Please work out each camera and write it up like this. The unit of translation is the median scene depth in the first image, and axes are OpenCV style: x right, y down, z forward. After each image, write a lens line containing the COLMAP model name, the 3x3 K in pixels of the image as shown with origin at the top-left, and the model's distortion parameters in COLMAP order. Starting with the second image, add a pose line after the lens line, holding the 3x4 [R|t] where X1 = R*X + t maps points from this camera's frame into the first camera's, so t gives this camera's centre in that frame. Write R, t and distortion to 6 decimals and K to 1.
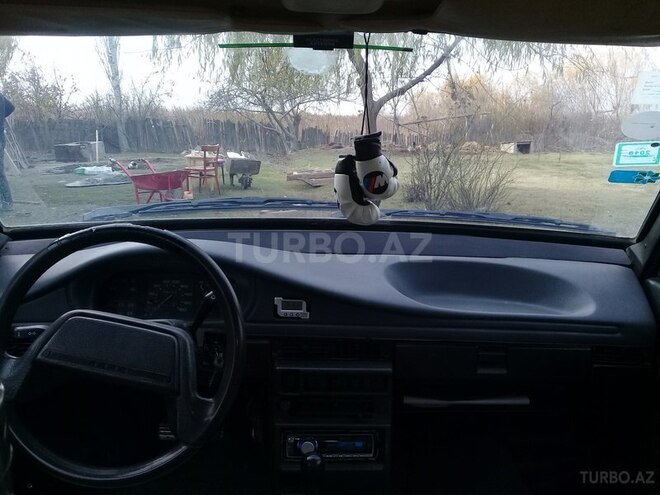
lens RADIAL K [[711.3, 0, 329.3], [0, 711.3, 248.9], [0, 0, 1]] dist [0.006966, 0.000000]
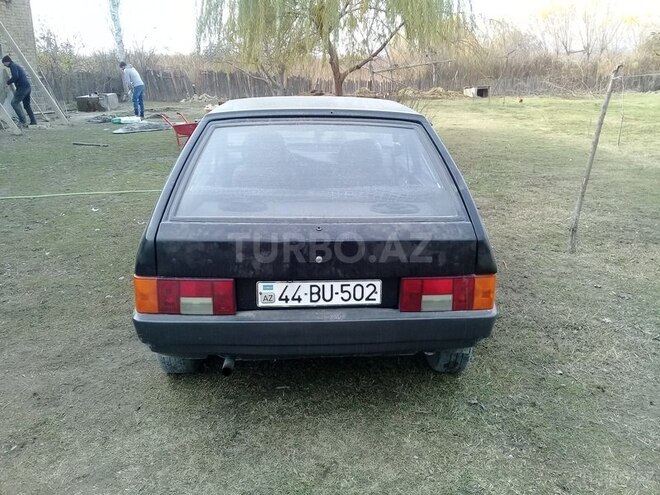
lens RADIAL K [[711.3, 0, 333.1], [0, 711.3, 244.4], [0, 0, 1]] dist [0.006966, 0.000000]
pose [[0.999462, -0.019863, 0.026096, 0.000027], [0.017869, 0.997059, 0.074527, 0.011256], [-0.027499, -0.074021, 0.996877, -0.144532]]
